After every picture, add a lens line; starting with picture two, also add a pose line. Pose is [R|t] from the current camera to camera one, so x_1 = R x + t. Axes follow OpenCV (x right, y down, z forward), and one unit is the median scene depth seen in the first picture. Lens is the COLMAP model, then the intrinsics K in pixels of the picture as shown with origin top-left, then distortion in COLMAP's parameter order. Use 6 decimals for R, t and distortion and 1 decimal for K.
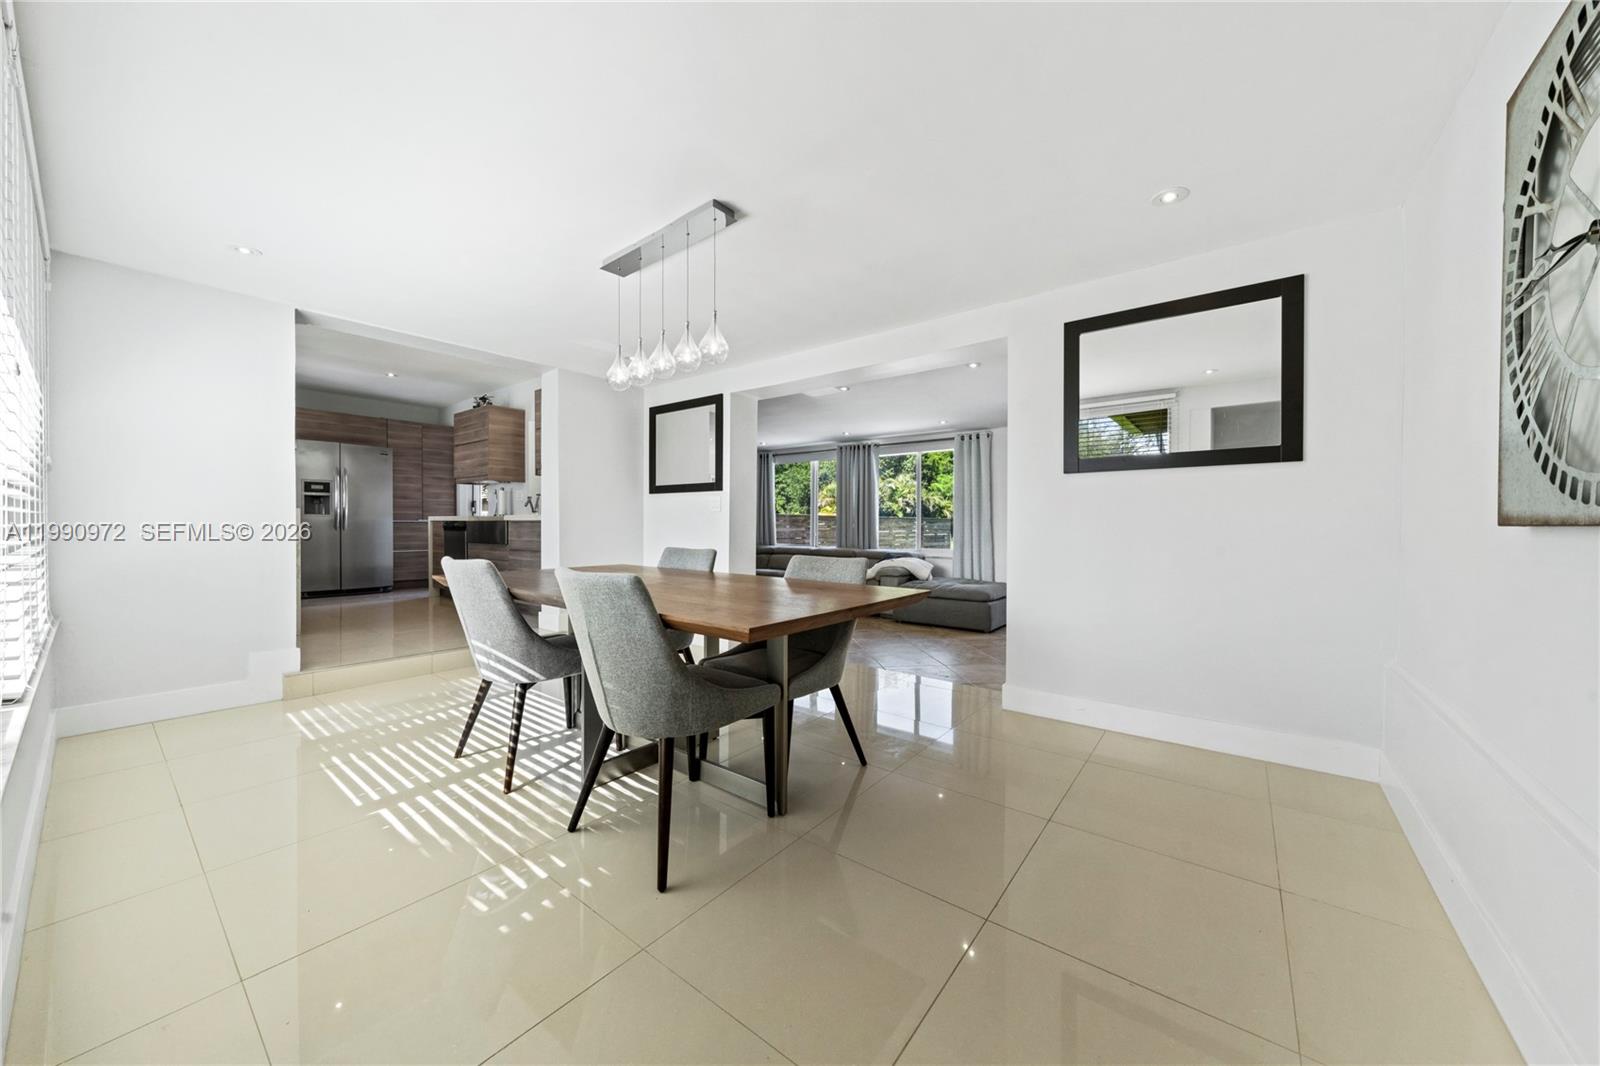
lens RADIAL K [[560.4, 0, 797.8], [0, 560.4, 522.6], [0, 0, 1]] dist [-0.003643, -0.000345]
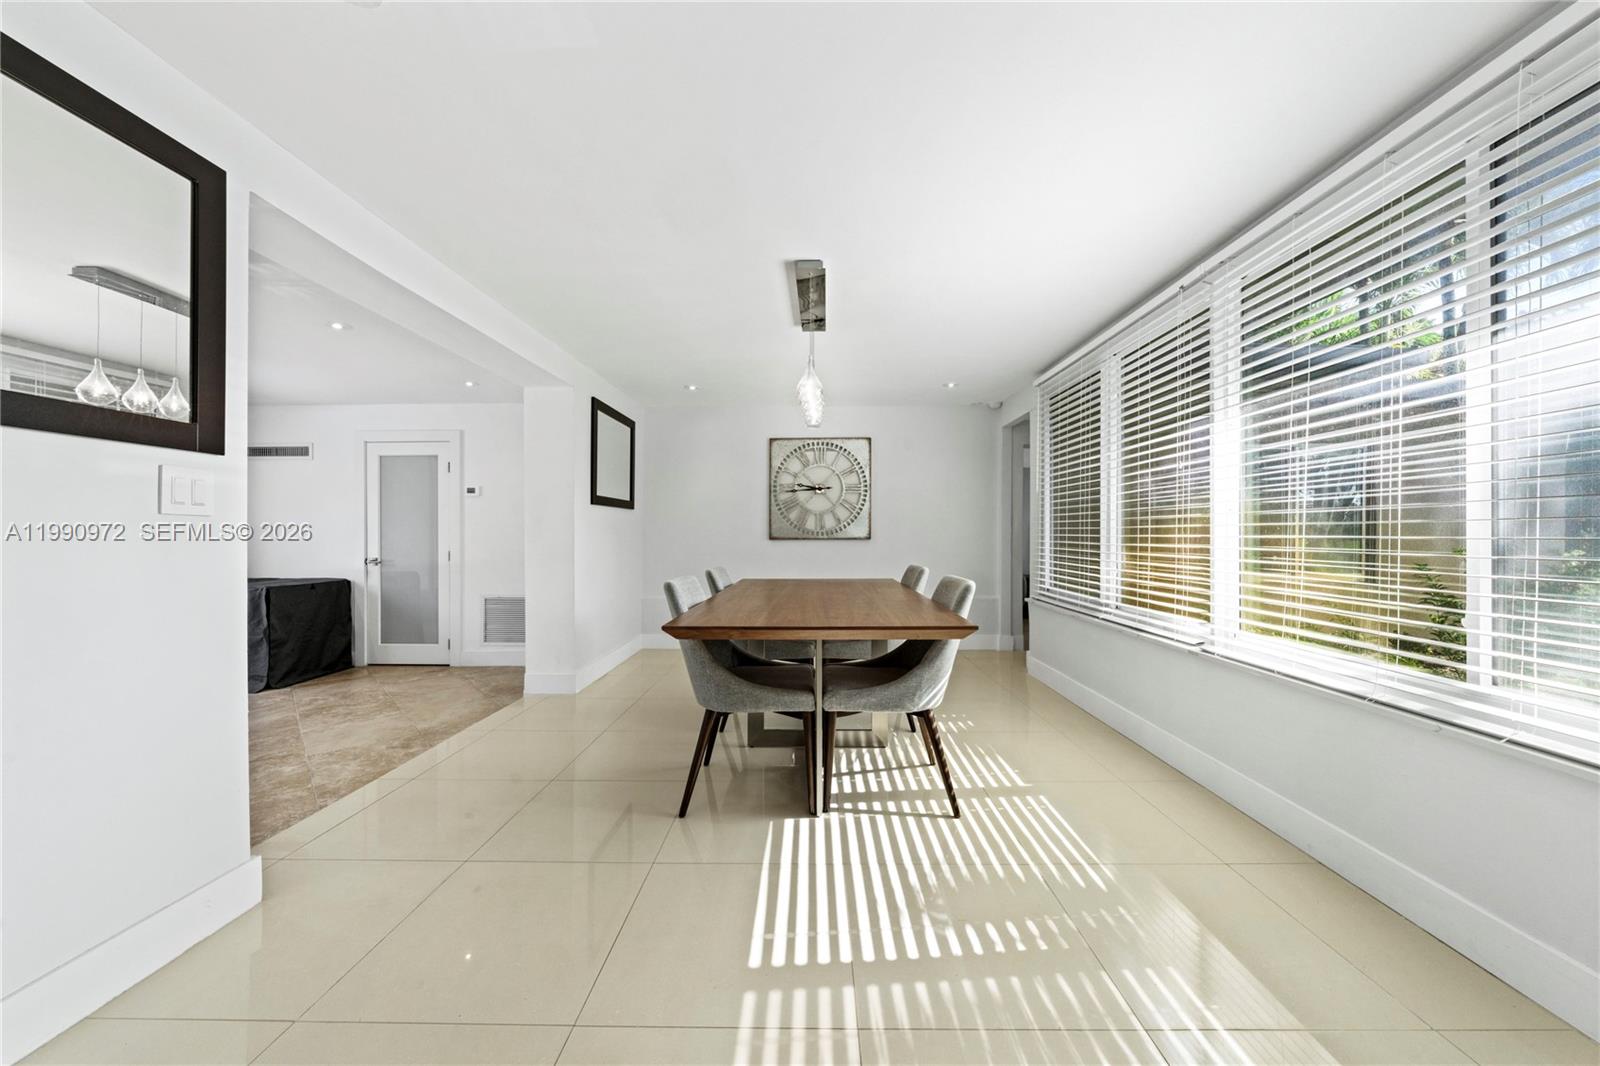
lens RADIAL K [[571.6, 0, 800.0], [0, 571.6, 533.0], [0, 0, 1]] dist [0.000663, 0.000054]
pose [[-0.599681, -0.001169, 0.800238, -0.433642], [-0.004428, 0.999988, -0.001857, -0.007171], [-0.800227, -0.004657, -0.599679, 0.638559]]
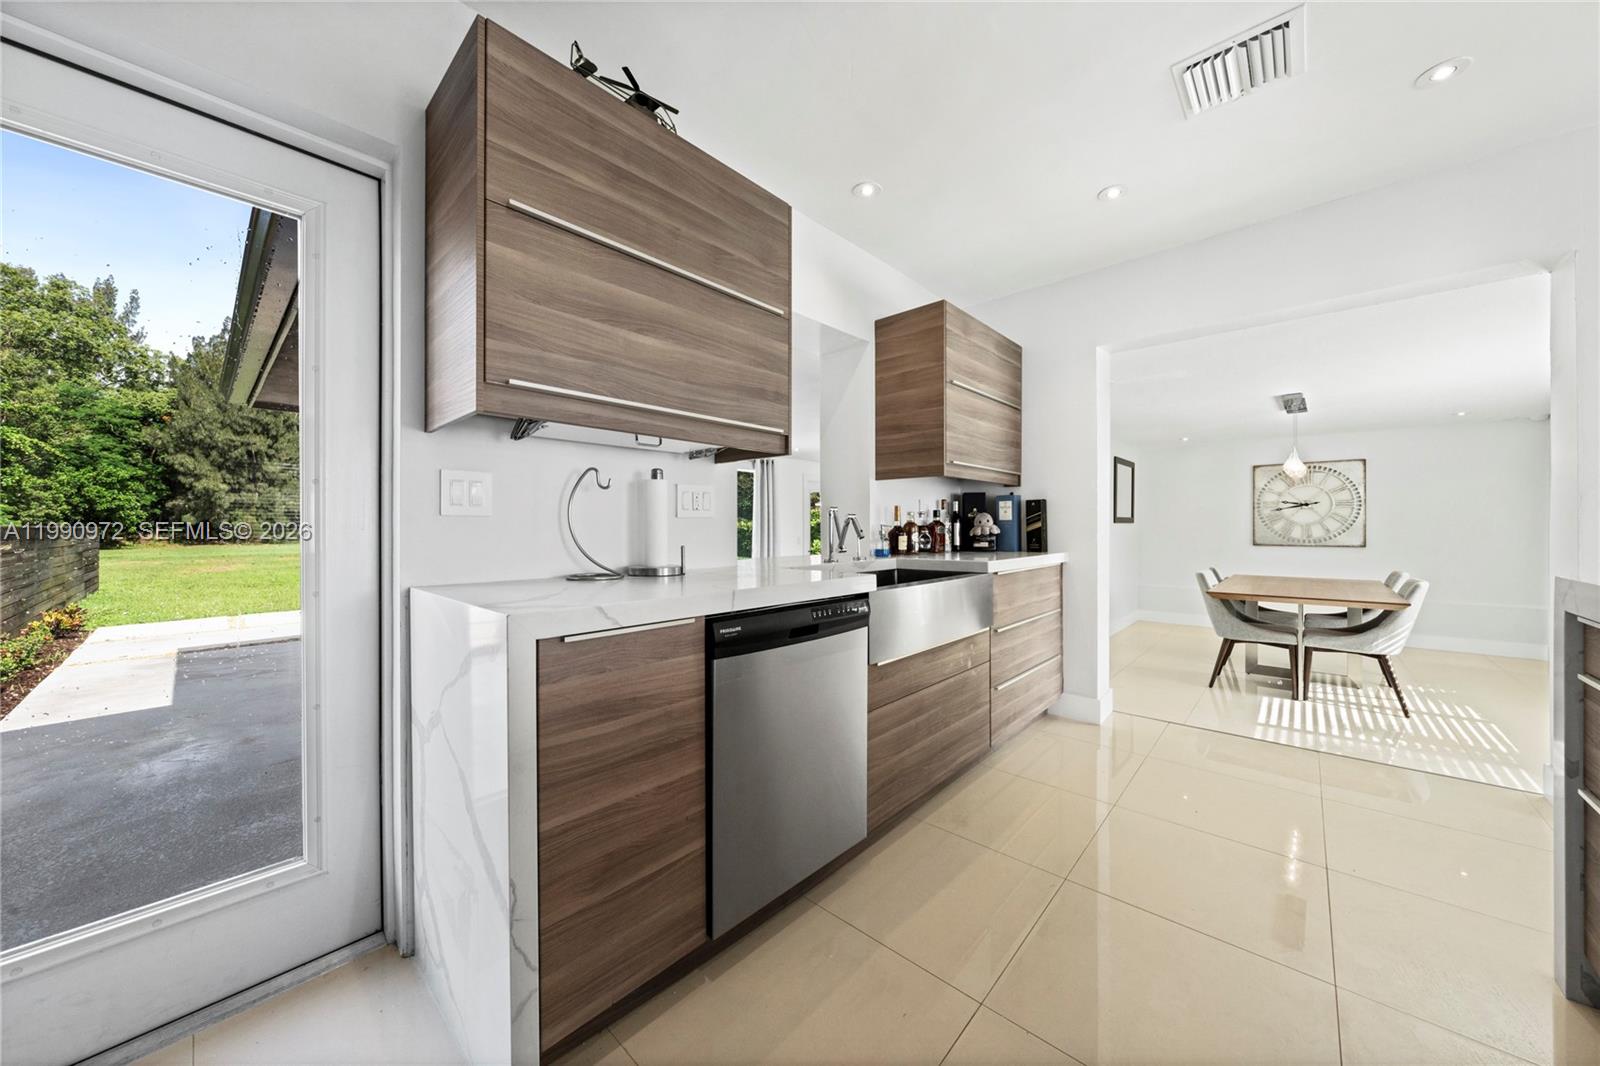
lens RADIAL K [[560.4, 0, 797.8], [0, 560.4, 522.6], [0, 0, 1]] dist [-0.003643, -0.000345]
pose [[0.071454, 0.002662, 0.997440, -0.822379], [-0.003829, 0.999990, -0.002394, -0.035026], [-0.997437, -0.003648, 0.071463, 0.934060]]
